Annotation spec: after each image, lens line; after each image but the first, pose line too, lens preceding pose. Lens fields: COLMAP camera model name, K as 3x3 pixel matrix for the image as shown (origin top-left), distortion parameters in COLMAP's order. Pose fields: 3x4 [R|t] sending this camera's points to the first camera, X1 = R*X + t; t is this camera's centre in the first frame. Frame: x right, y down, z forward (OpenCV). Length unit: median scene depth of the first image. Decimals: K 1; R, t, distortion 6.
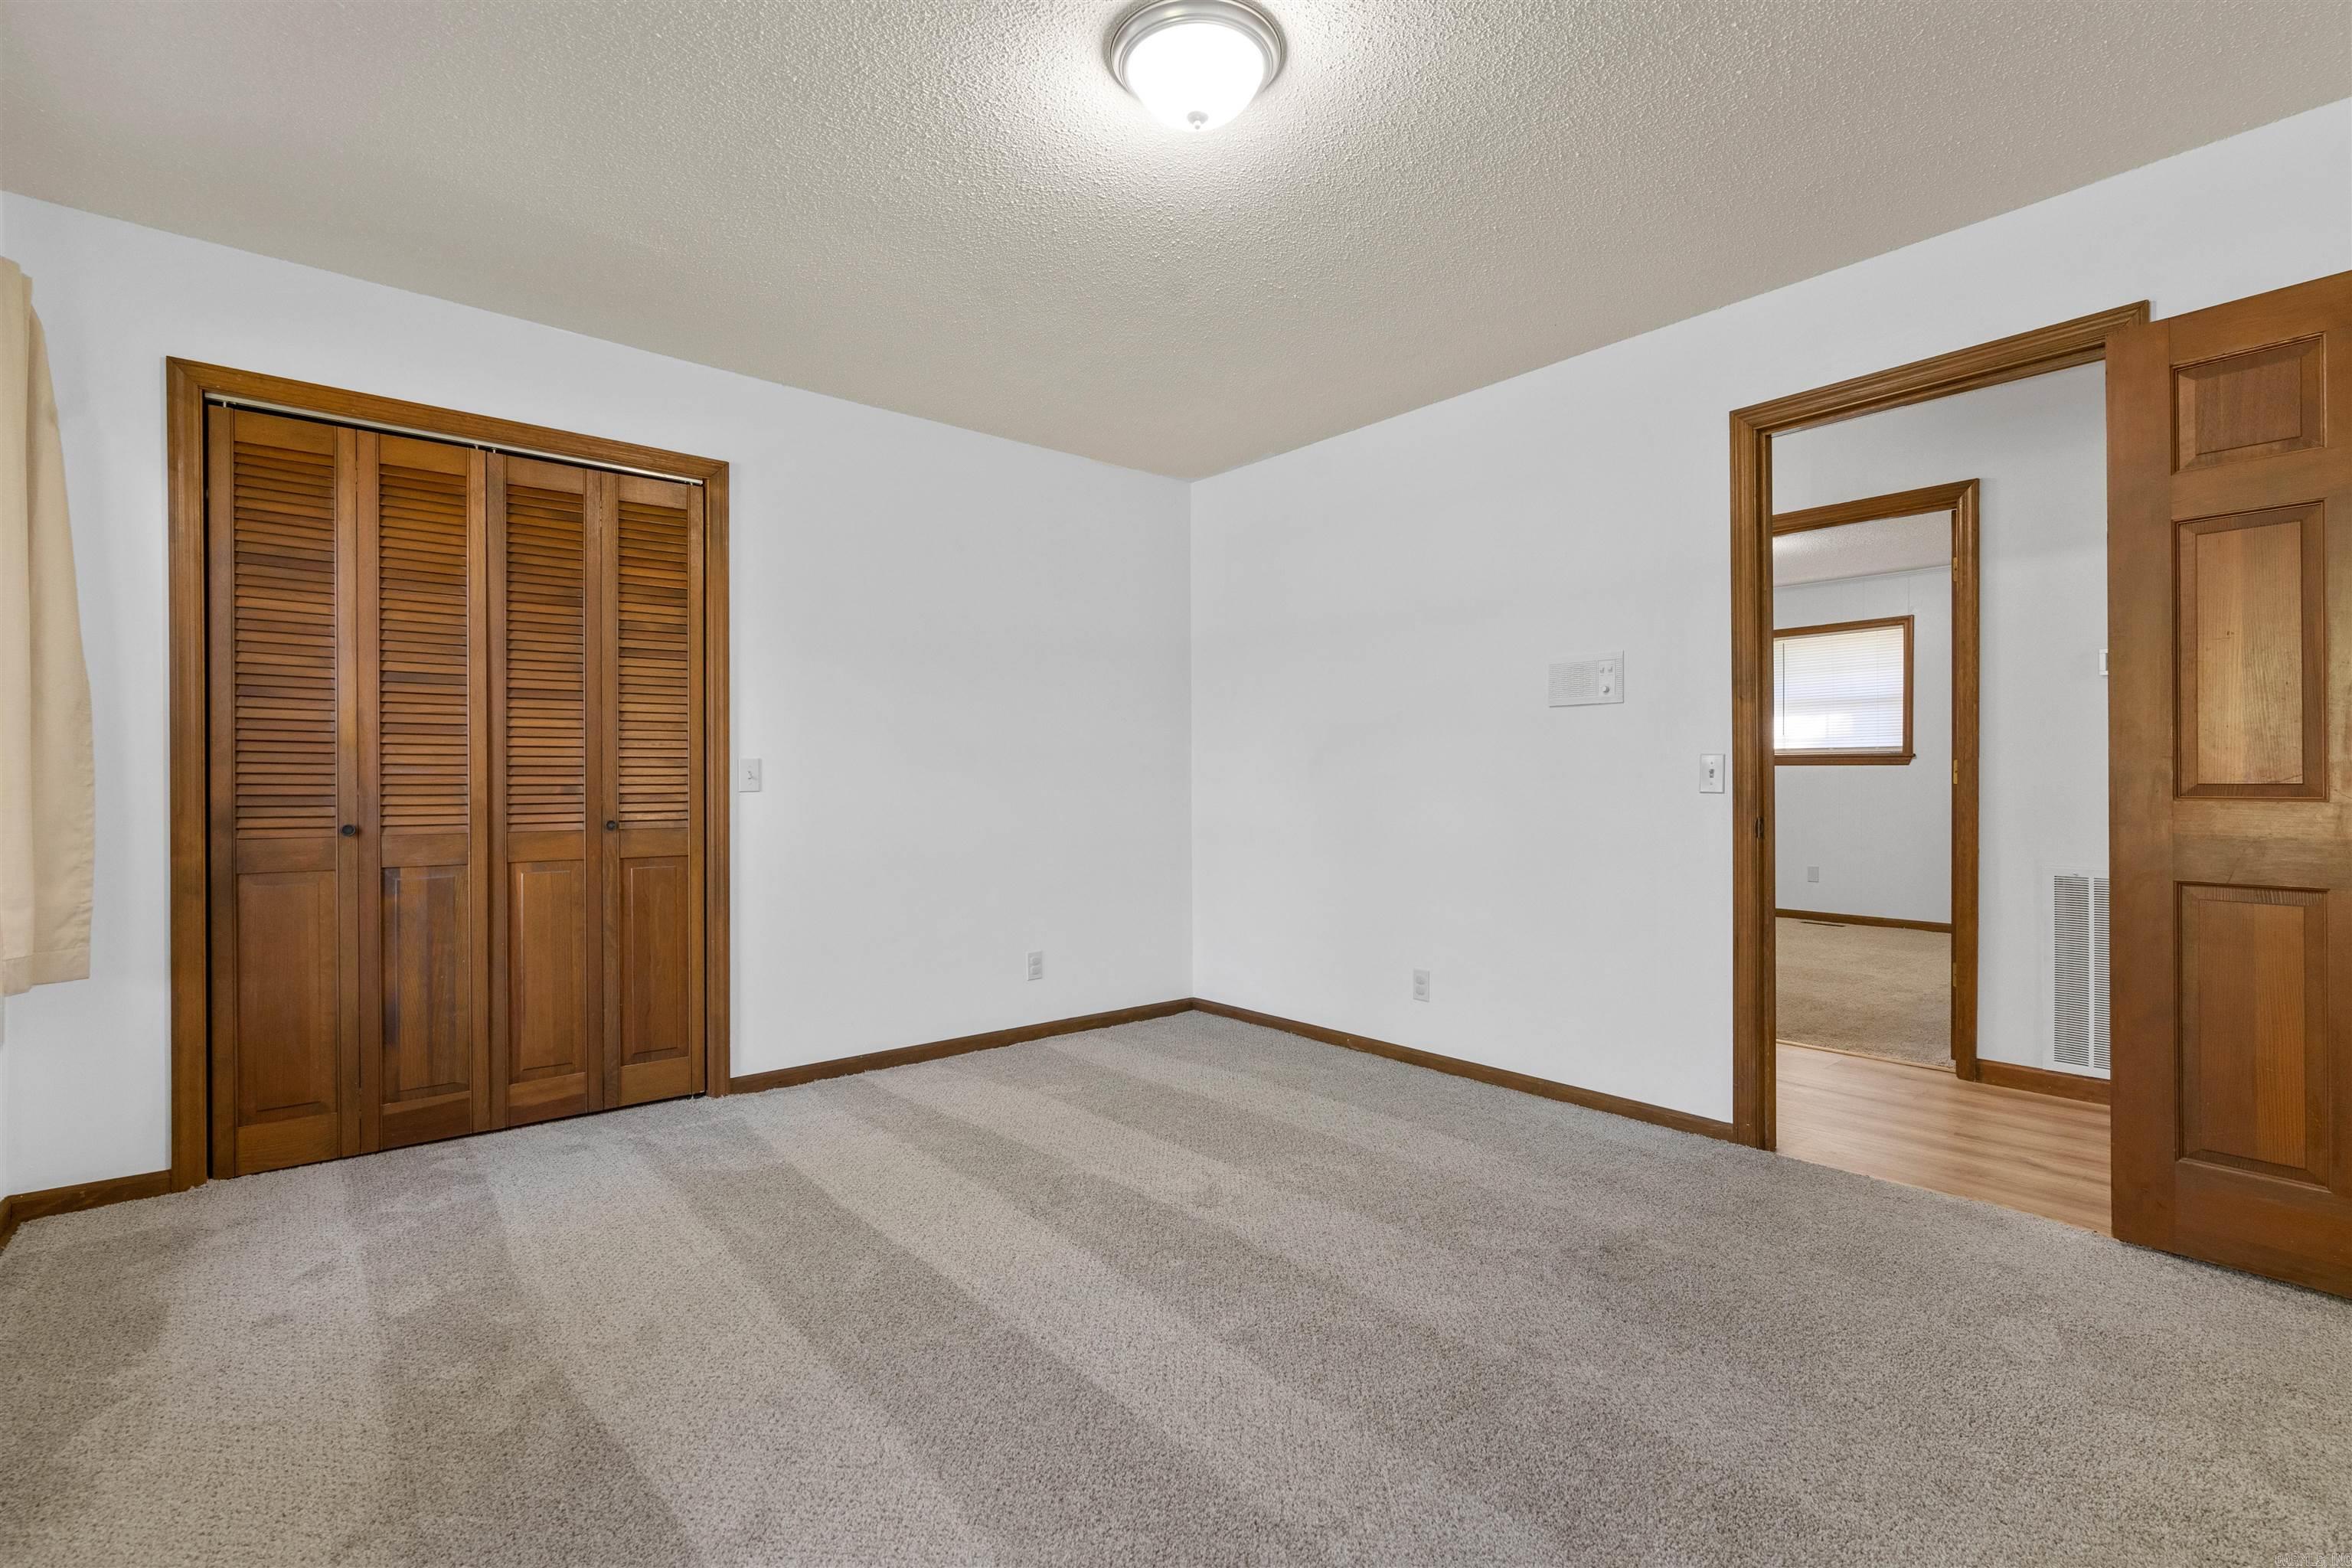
lens RADIAL K [[1069.5, 0, 1164.8], [0, 1069.5, 785.3], [0, 0, 1]] dist [-0.005760, 0.000403]
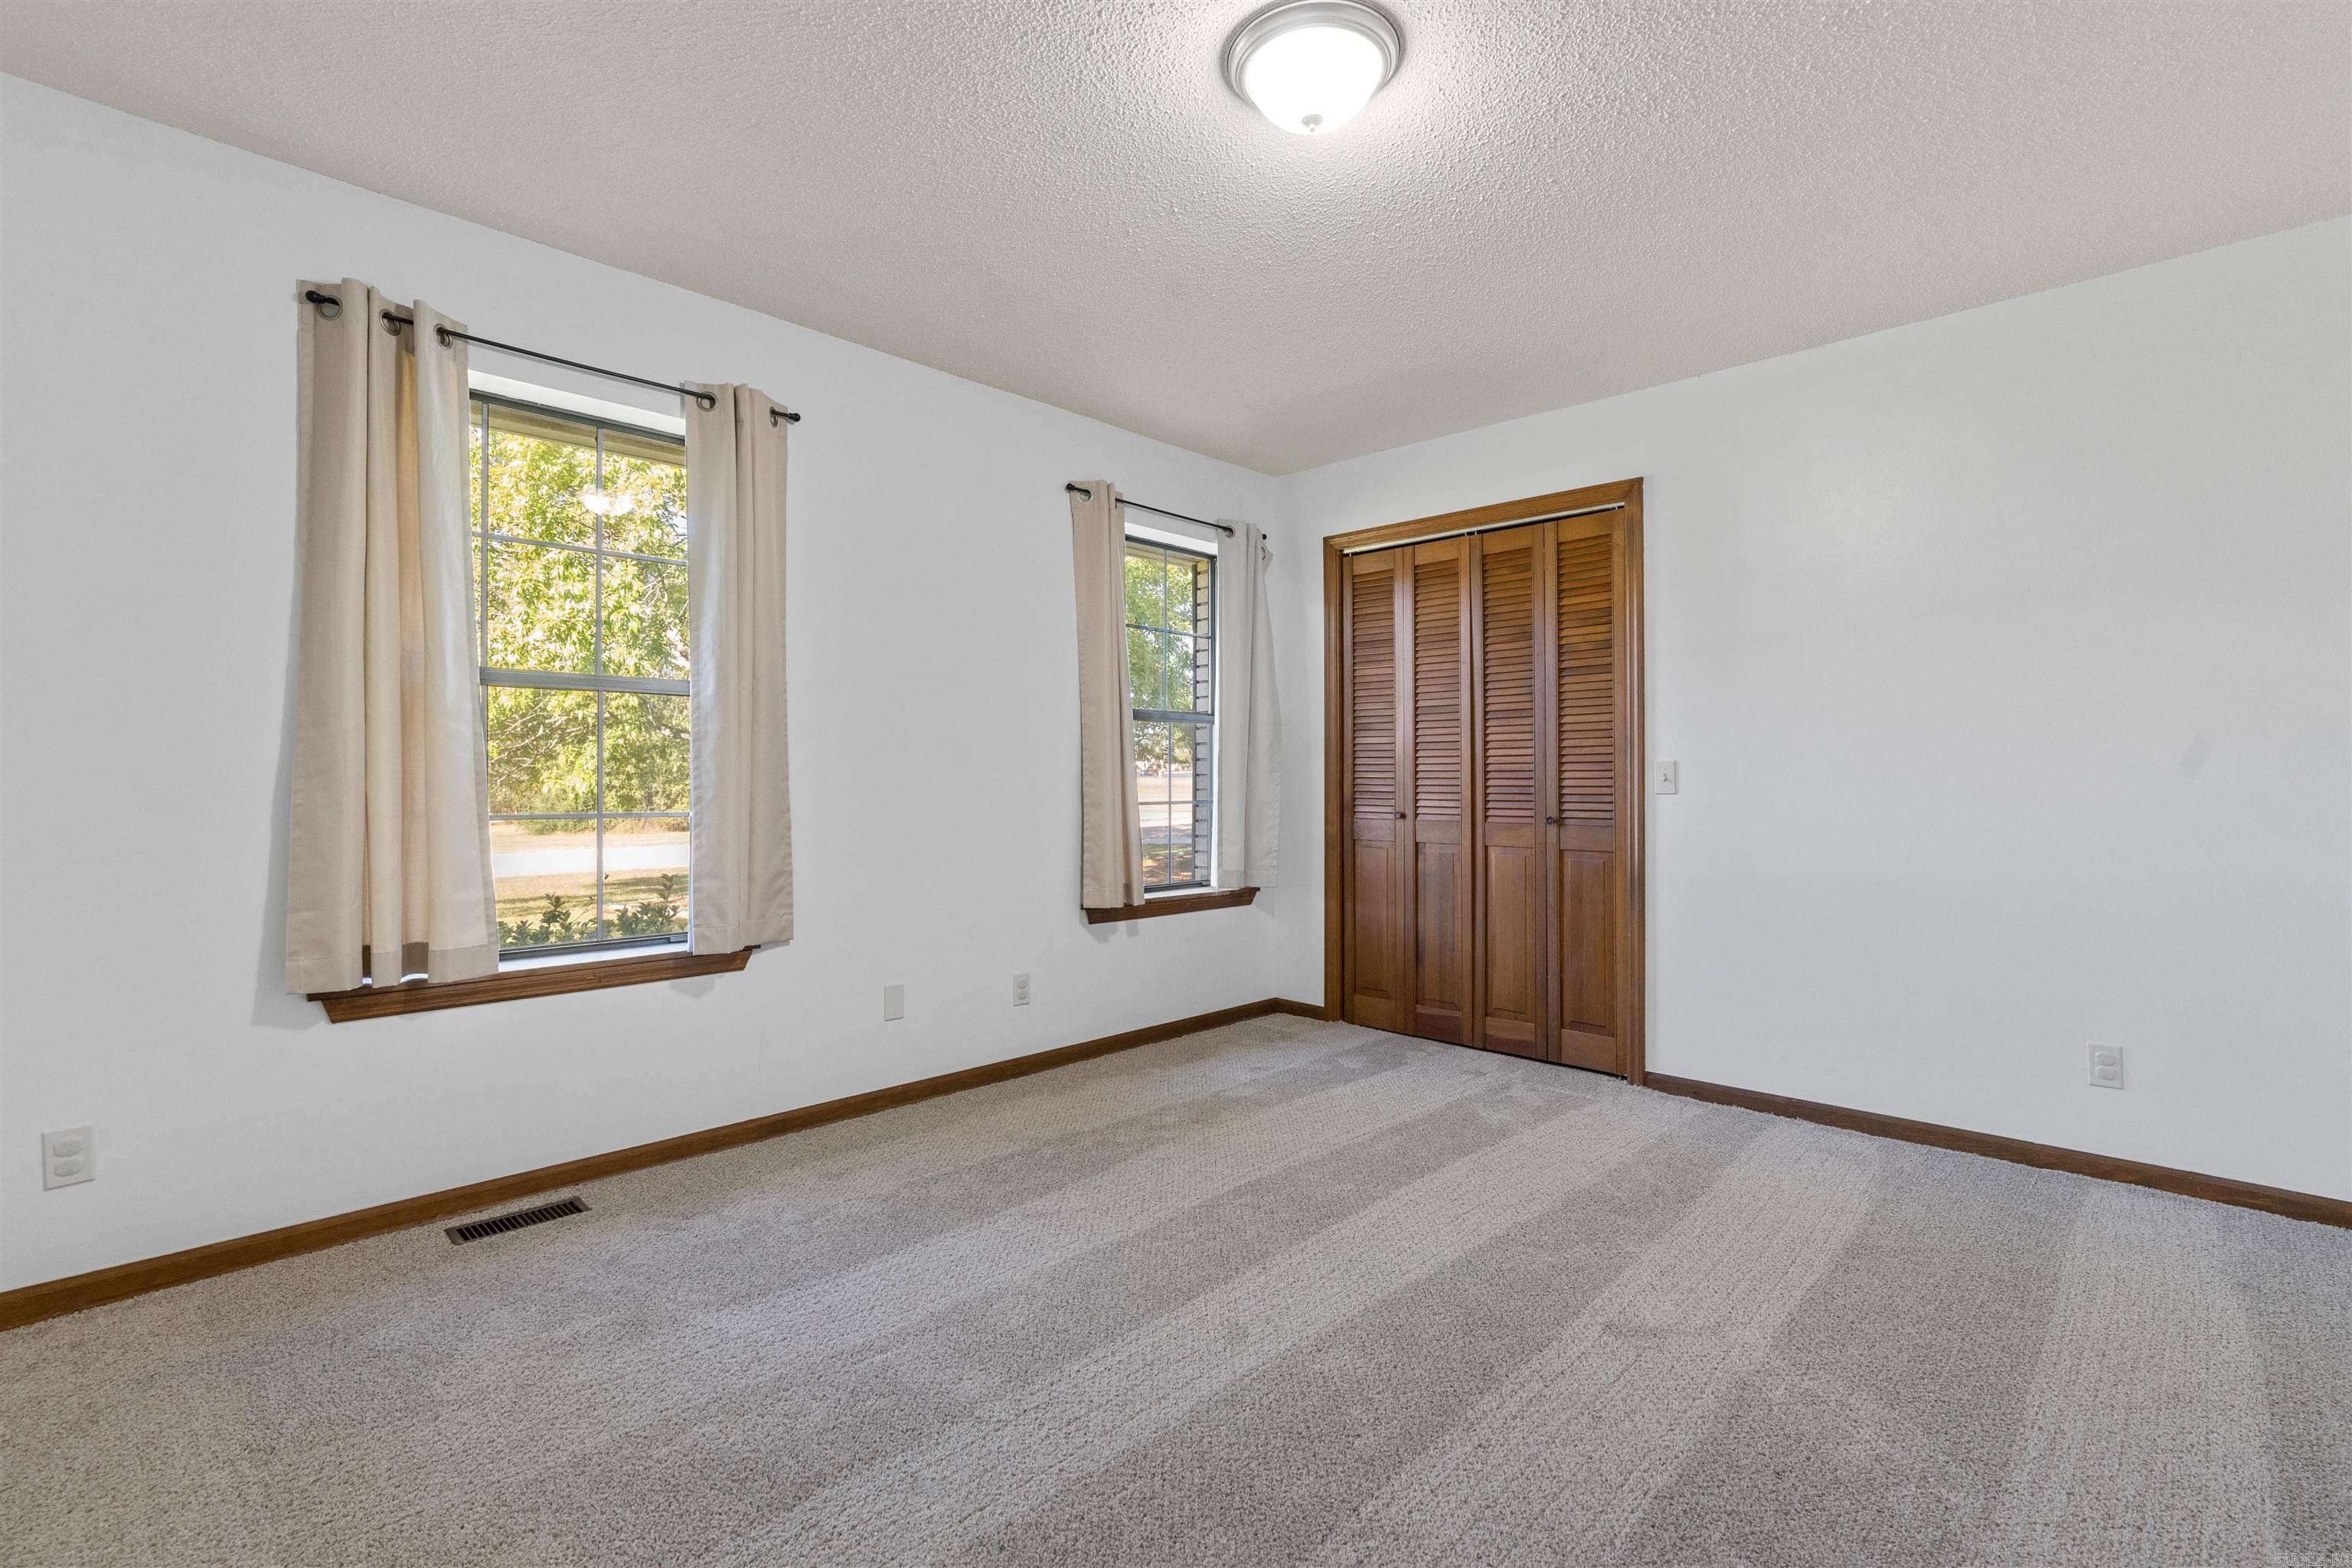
lens RADIAL K [[1069.5, 0, 1180.5], [0, 1069.5, 776.4], [0, 0, 1]] dist [-0.005760, 0.000403]
pose [[0.092252, -0.004677, -0.995725, 0.689815], [-0.006428, 0.999965, -0.005292, -0.002571], [0.995715, 0.006889, 0.092218, 0.540751]]
